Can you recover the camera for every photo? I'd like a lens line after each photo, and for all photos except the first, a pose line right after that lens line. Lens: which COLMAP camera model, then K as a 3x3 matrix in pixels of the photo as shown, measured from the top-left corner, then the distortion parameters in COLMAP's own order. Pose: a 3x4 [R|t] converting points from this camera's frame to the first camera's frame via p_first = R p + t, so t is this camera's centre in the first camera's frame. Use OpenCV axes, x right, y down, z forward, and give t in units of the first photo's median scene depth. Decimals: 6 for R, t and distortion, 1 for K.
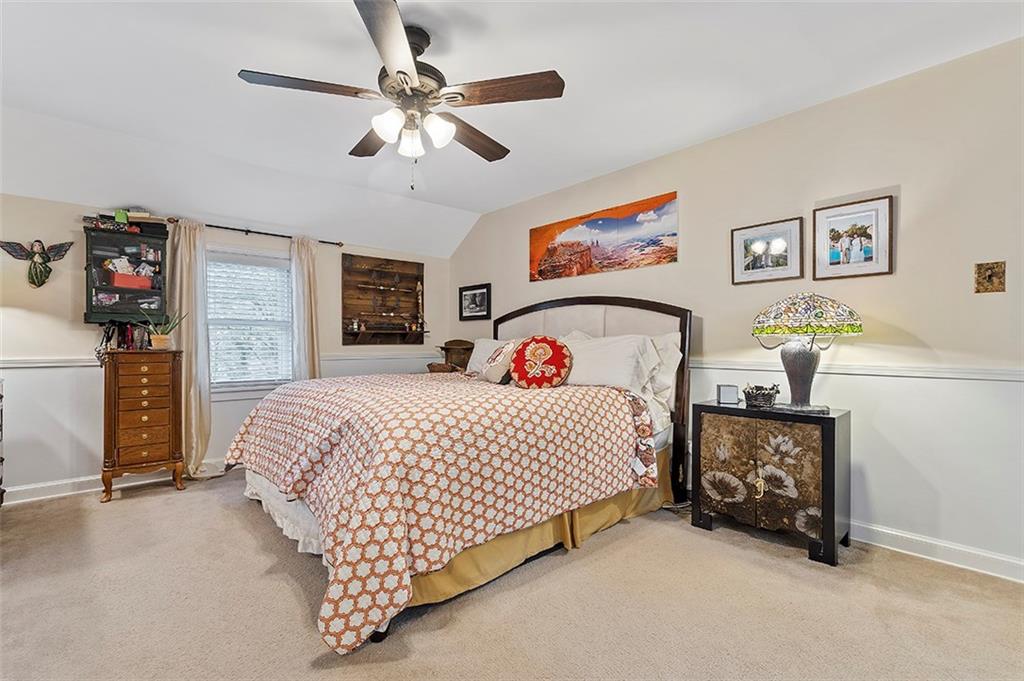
lens RADIAL K [[471.0, 0, 515.8], [0, 471.0, 341.9], [0, 0, 1]] dist [-0.000447, -0.000180]
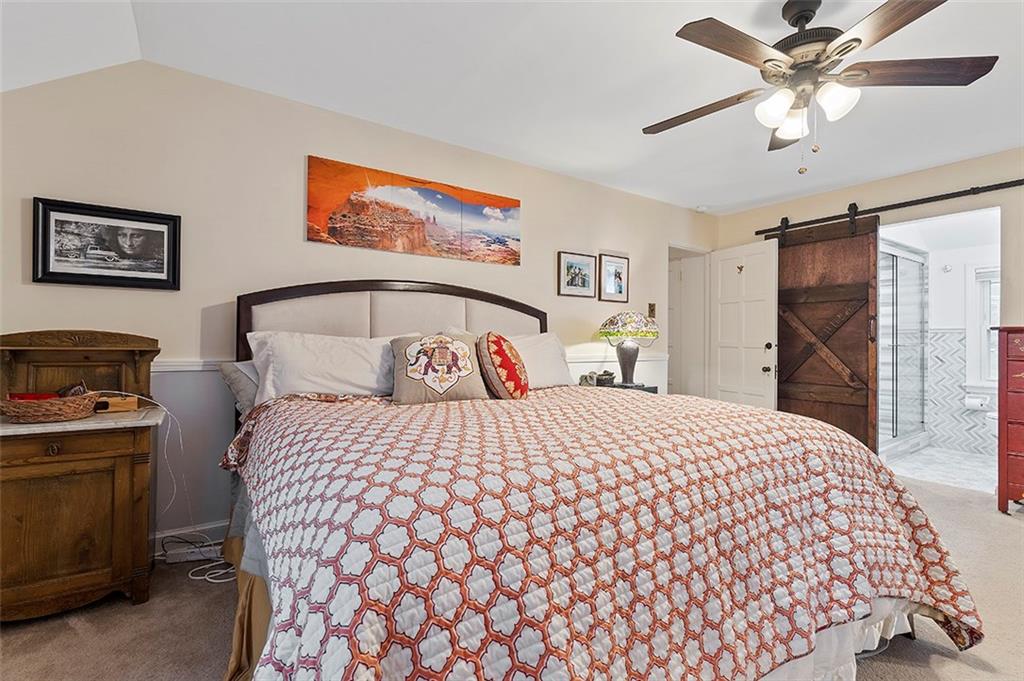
lens RADIAL K [[471.0, 0, 512.9], [0, 471.0, 339.2], [0, 0, 1]] dist [-0.000447, -0.000180]
pose [[0.125606, 0.005580, 0.992064, -0.647251], [-0.008120, 0.999956, -0.004597, 0.002042], [-0.992047, -0.007478, 0.125646, 0.780072]]
